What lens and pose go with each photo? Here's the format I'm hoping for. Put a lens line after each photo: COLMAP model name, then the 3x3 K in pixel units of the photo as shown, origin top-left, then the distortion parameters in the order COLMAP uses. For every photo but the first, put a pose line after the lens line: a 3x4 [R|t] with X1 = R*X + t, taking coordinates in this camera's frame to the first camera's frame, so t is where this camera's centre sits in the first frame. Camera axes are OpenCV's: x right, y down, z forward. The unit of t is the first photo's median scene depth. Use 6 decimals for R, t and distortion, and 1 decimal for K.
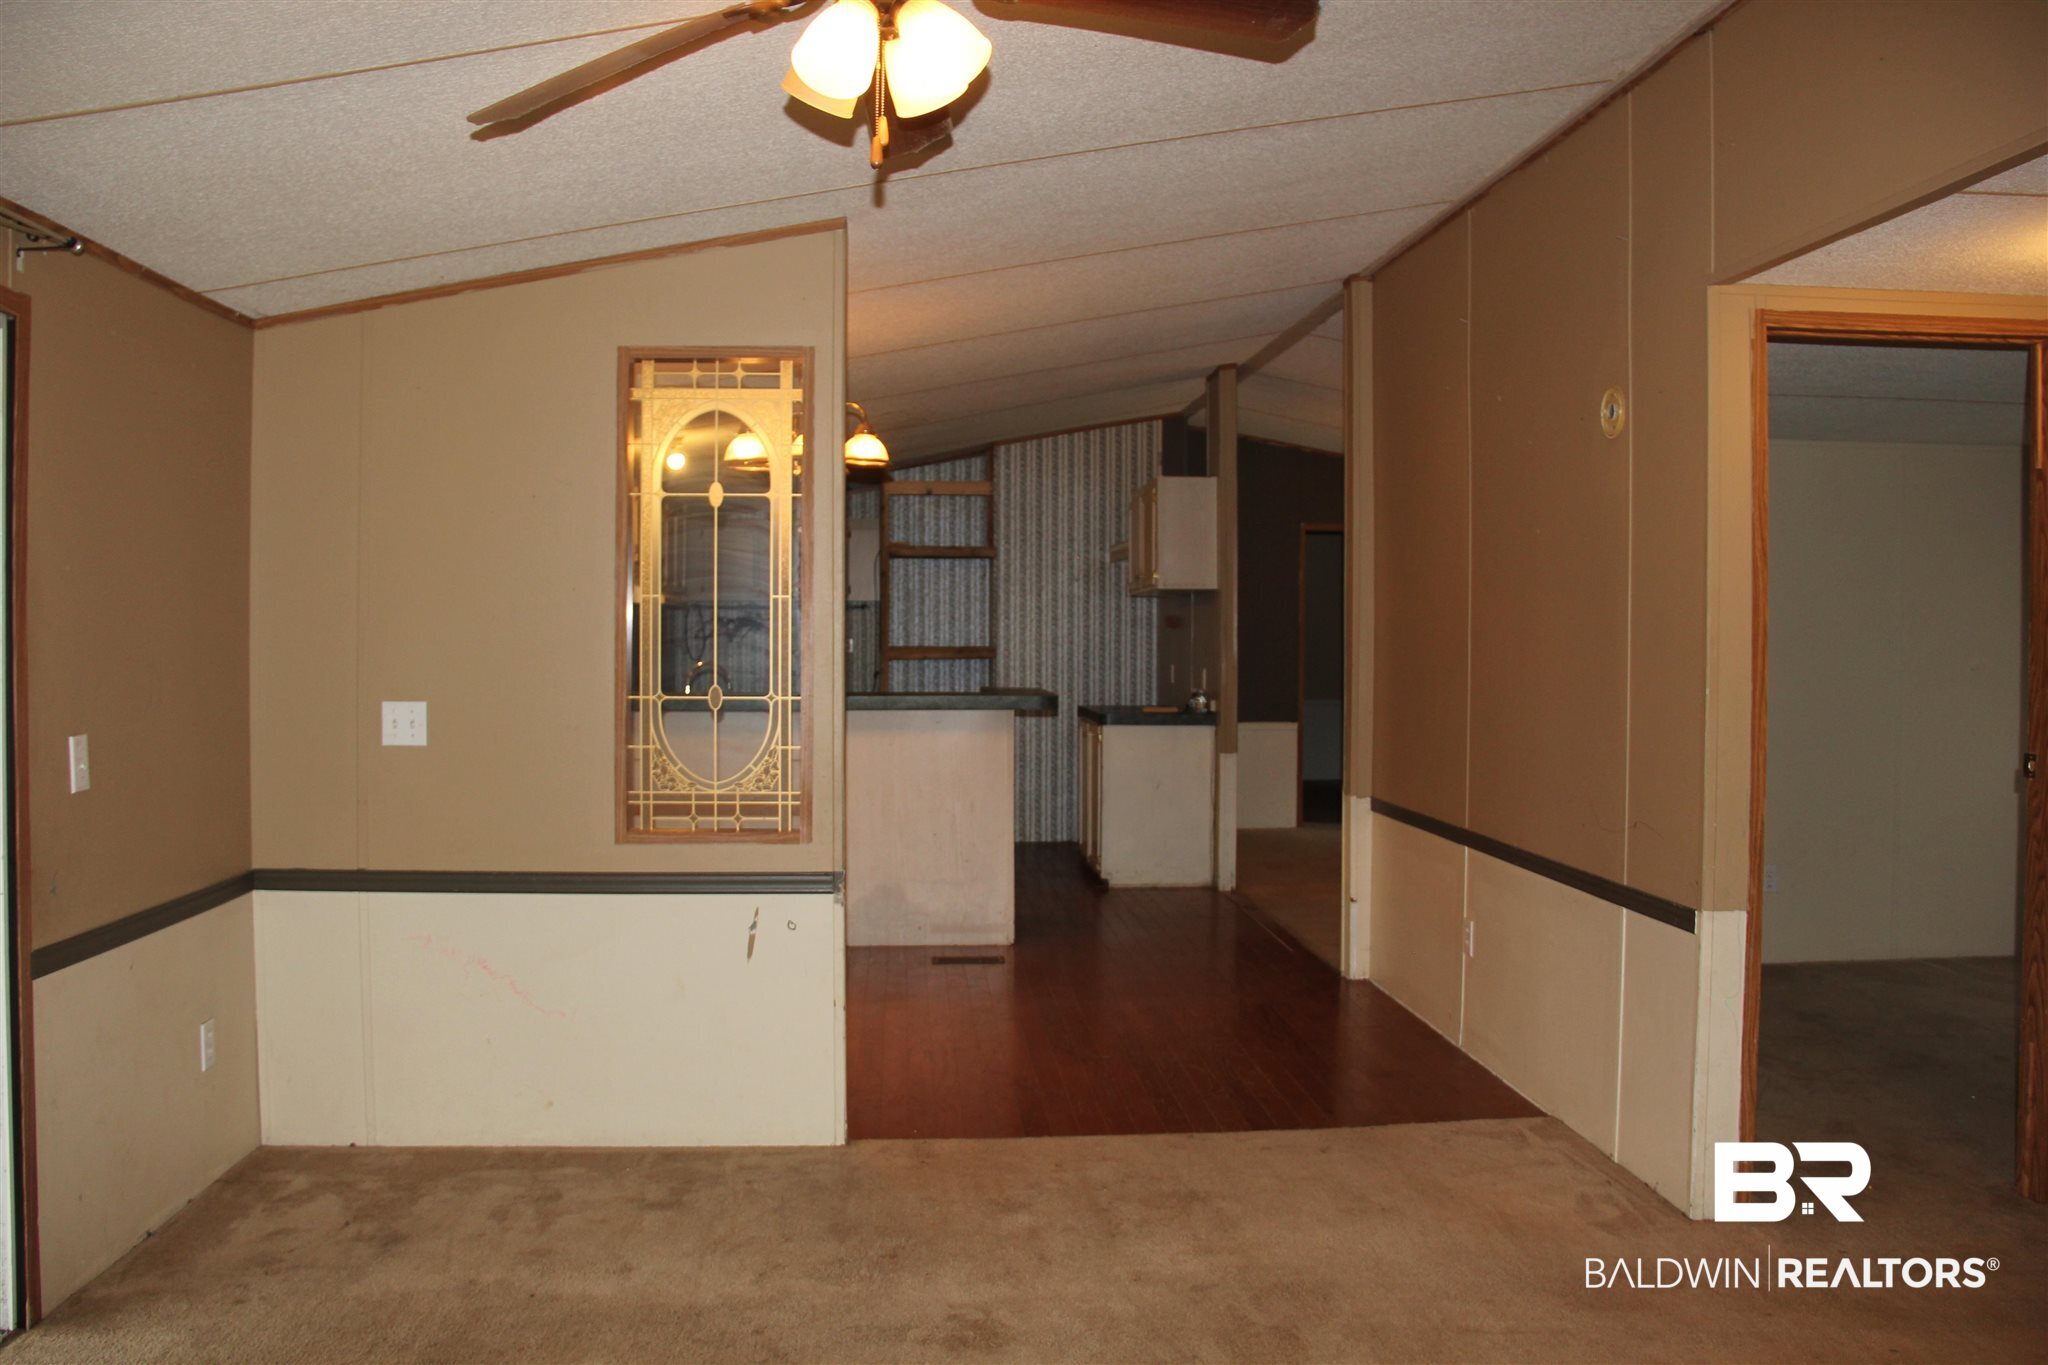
lens RADIAL K [[1644.0, 0, 1024.0], [0, 1644.0, 682.5], [0, 0, 1]] dist [-0.172394, 0.116022]
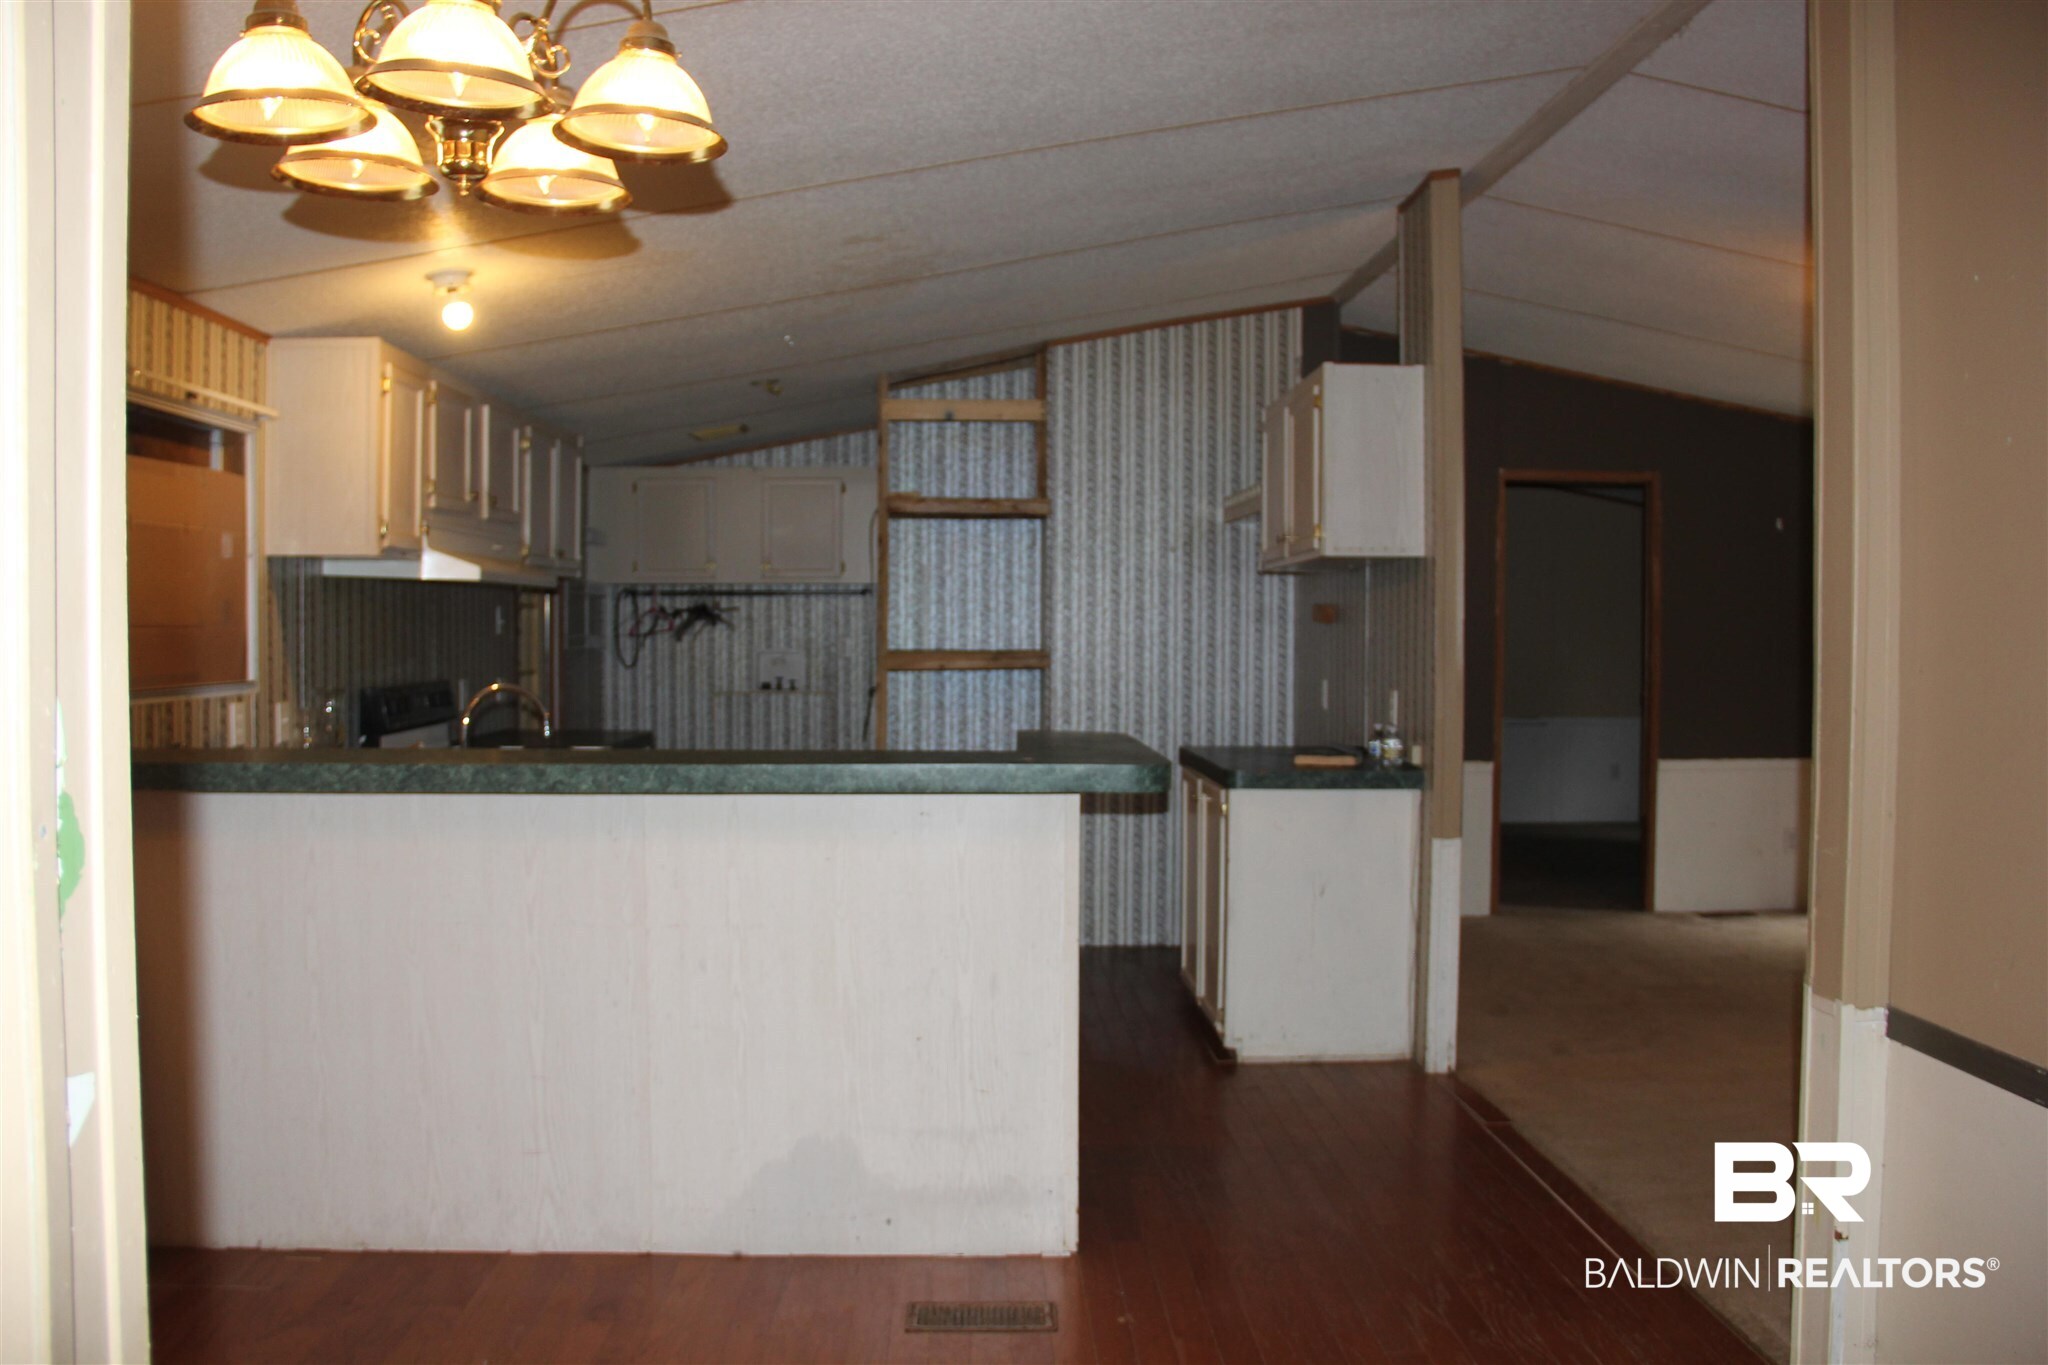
lens RADIAL K [[1644.0, 0, 1024.0], [0, 1644.0, 682.5], [0, 0, 1]] dist [-0.172394, 0.116022]
pose [[0.999282, 0.002233, -0.037814, -0.002634], [-0.002121, 0.999993, 0.003002, -0.010972], [0.037821, -0.002919, 0.999280, 0.339901]]
